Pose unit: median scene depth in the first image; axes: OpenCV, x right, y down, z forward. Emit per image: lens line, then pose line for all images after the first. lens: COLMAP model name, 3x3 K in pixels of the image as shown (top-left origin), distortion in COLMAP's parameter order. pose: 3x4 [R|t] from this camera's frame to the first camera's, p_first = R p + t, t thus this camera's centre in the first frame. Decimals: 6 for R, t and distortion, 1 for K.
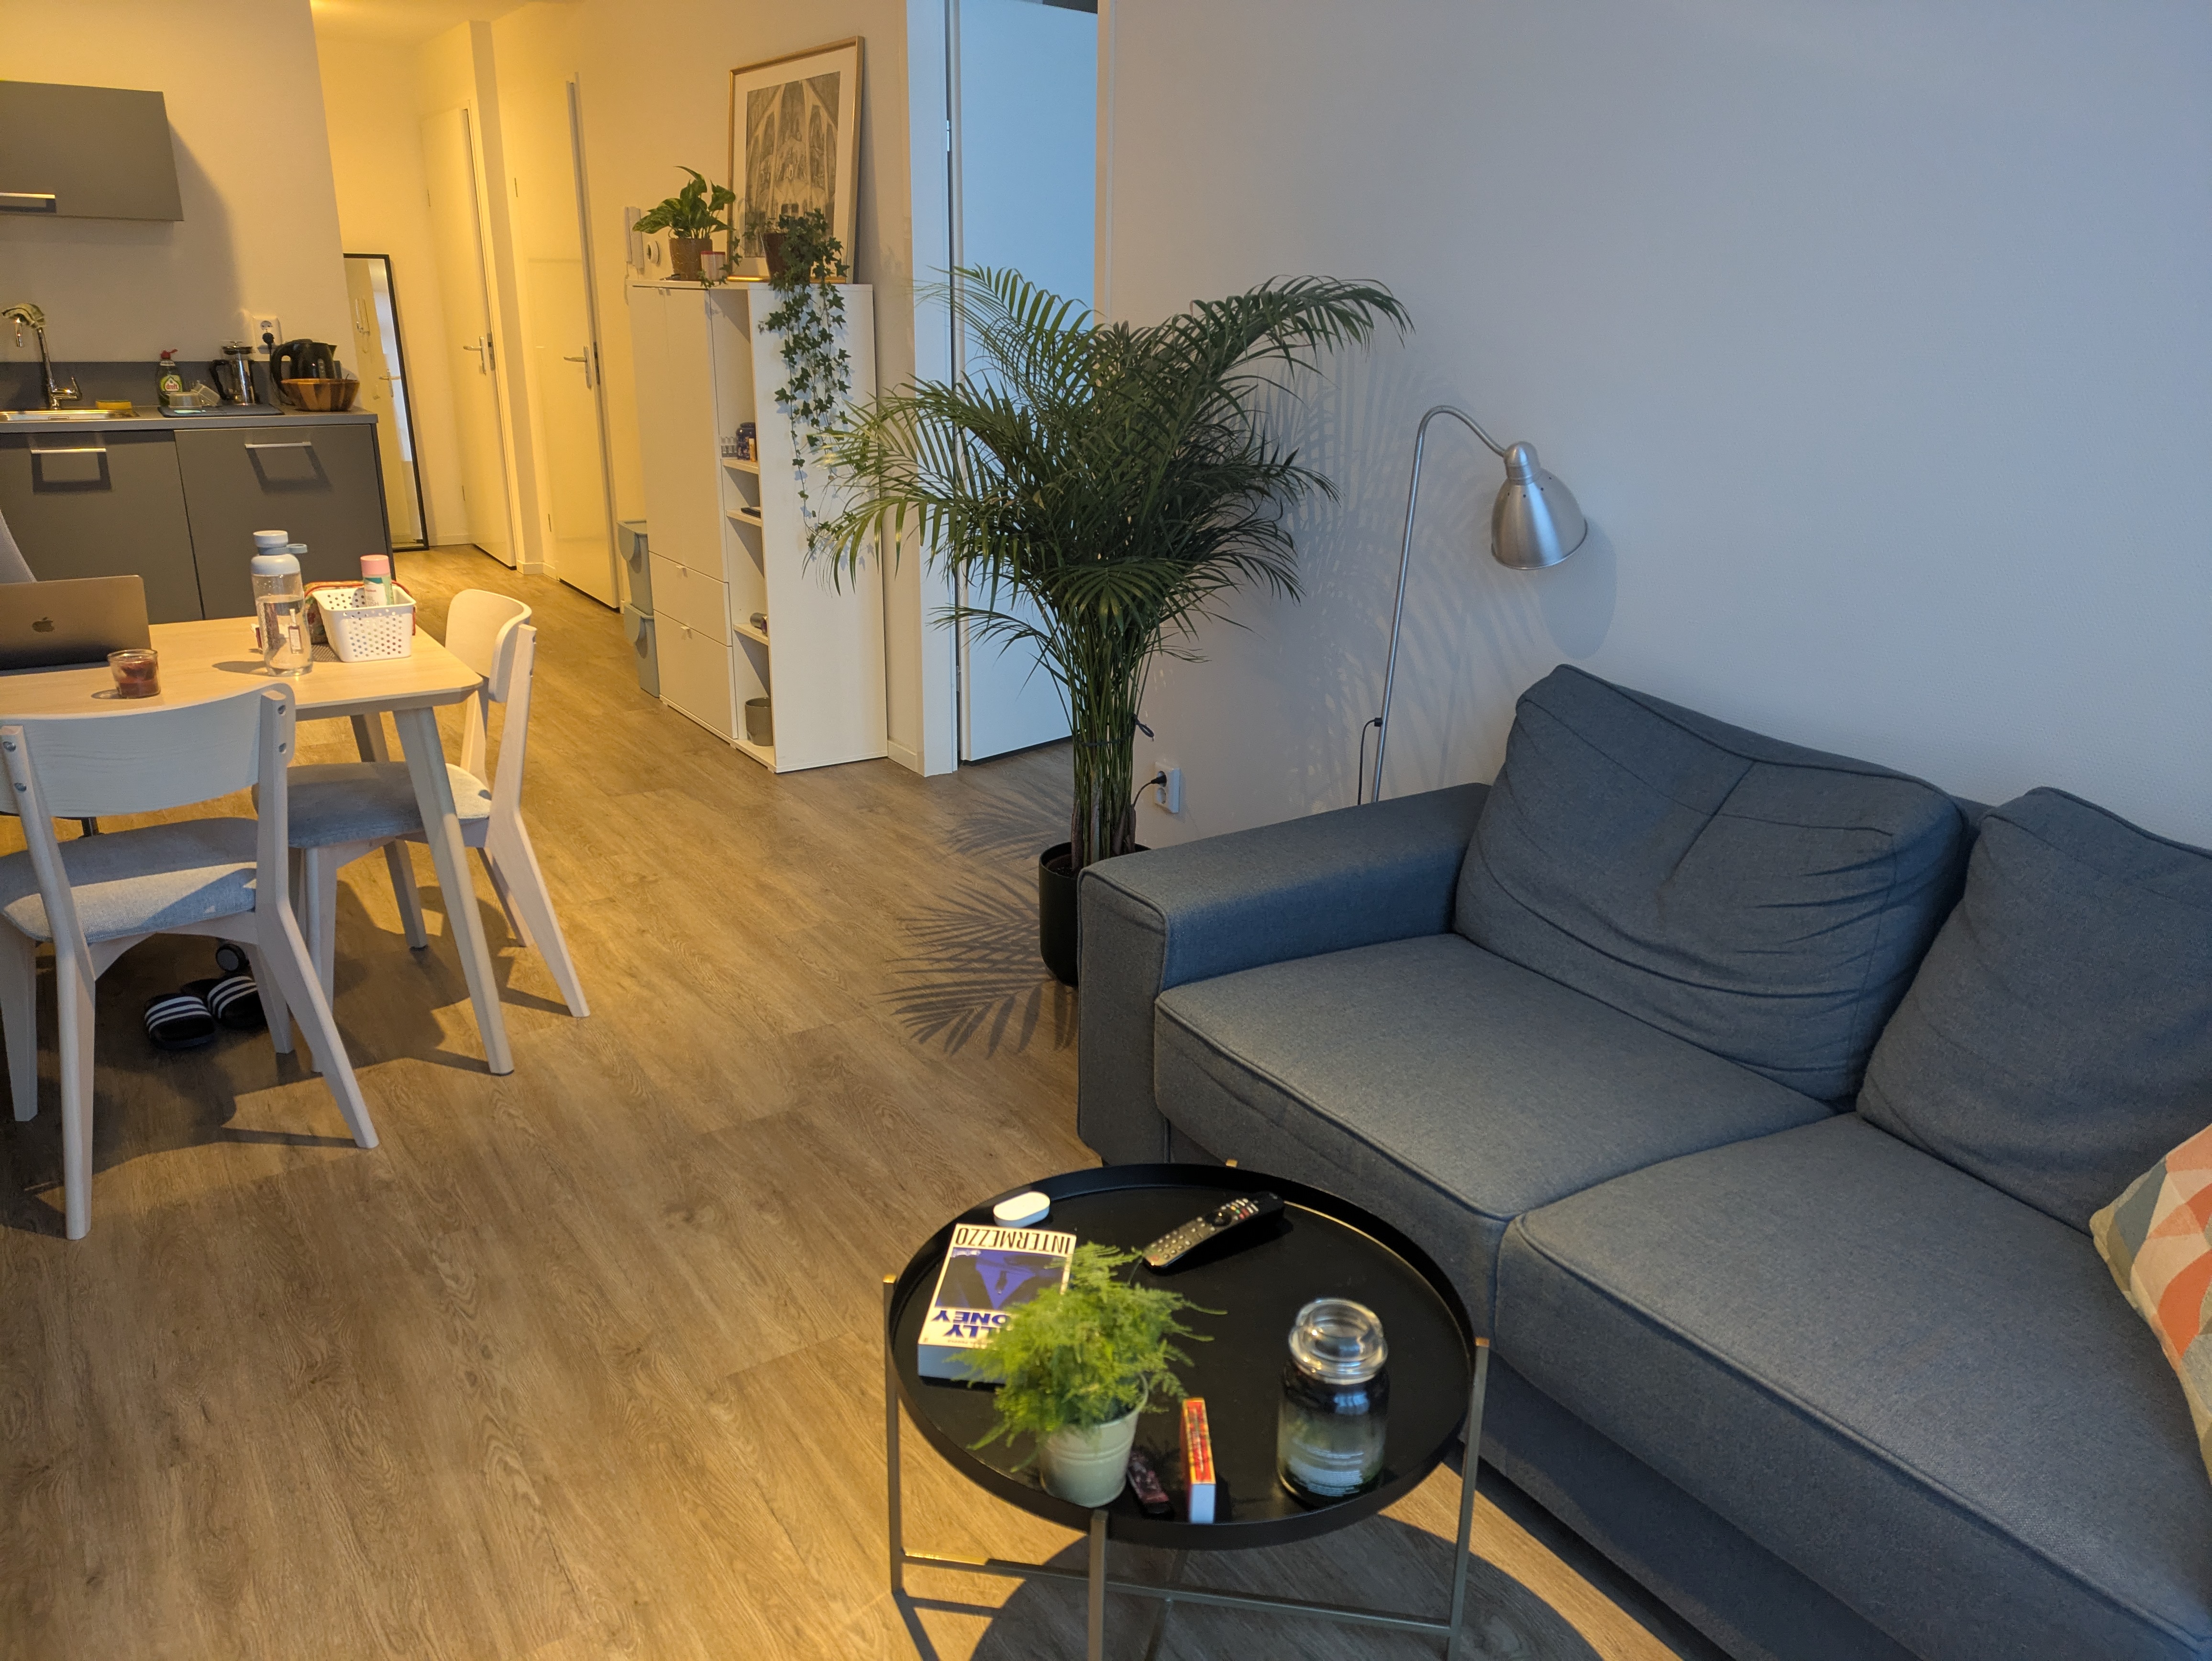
lens RADIAL K [[1572.5, 0, 1106.0], [0, 1572.5, 830.5], [0, 0, 1]] dist [0.087589, -0.068712]
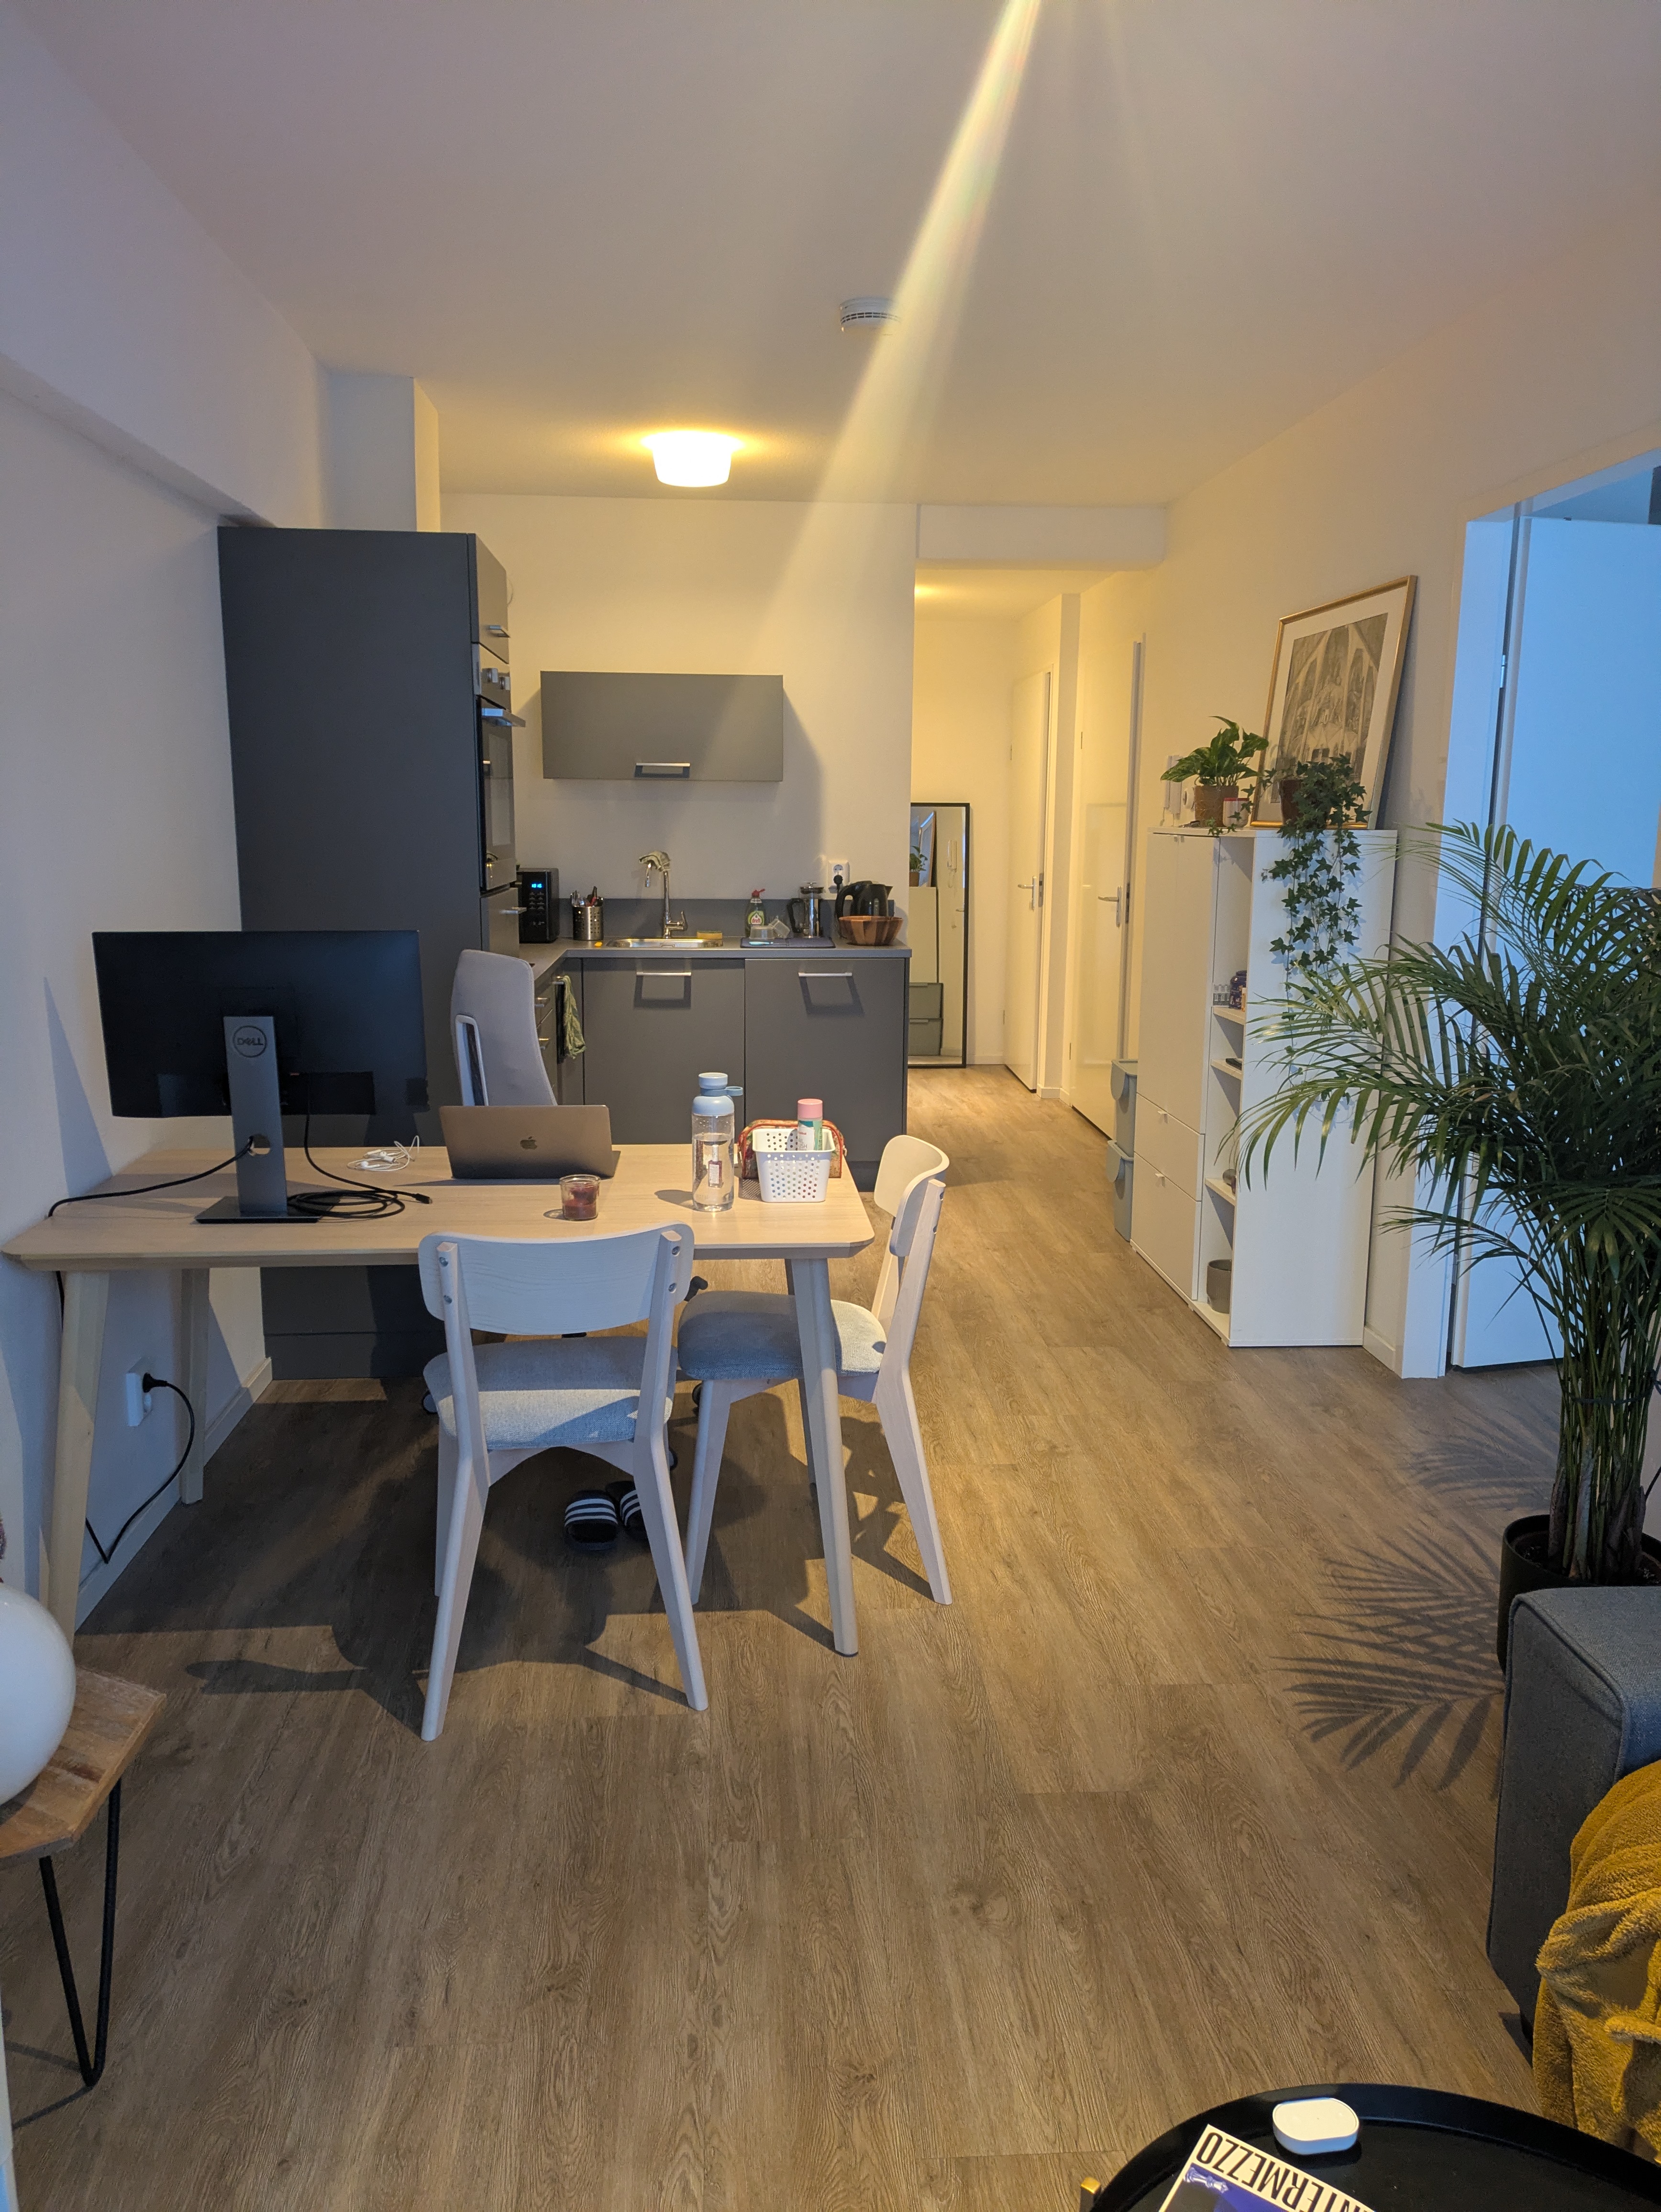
lens RADIAL K [[1624.8, 0, 830.5], [0, 1624.8, 1106.0], [0, 0, 1]] dist [0.080912, -0.098078]
pose [[0.877369, 0.082376, -0.472692, 0.032077], [-0.155395, 0.980839, -0.117500, -0.039579], [0.453956, 0.176545, 0.873359, 0.088358]]
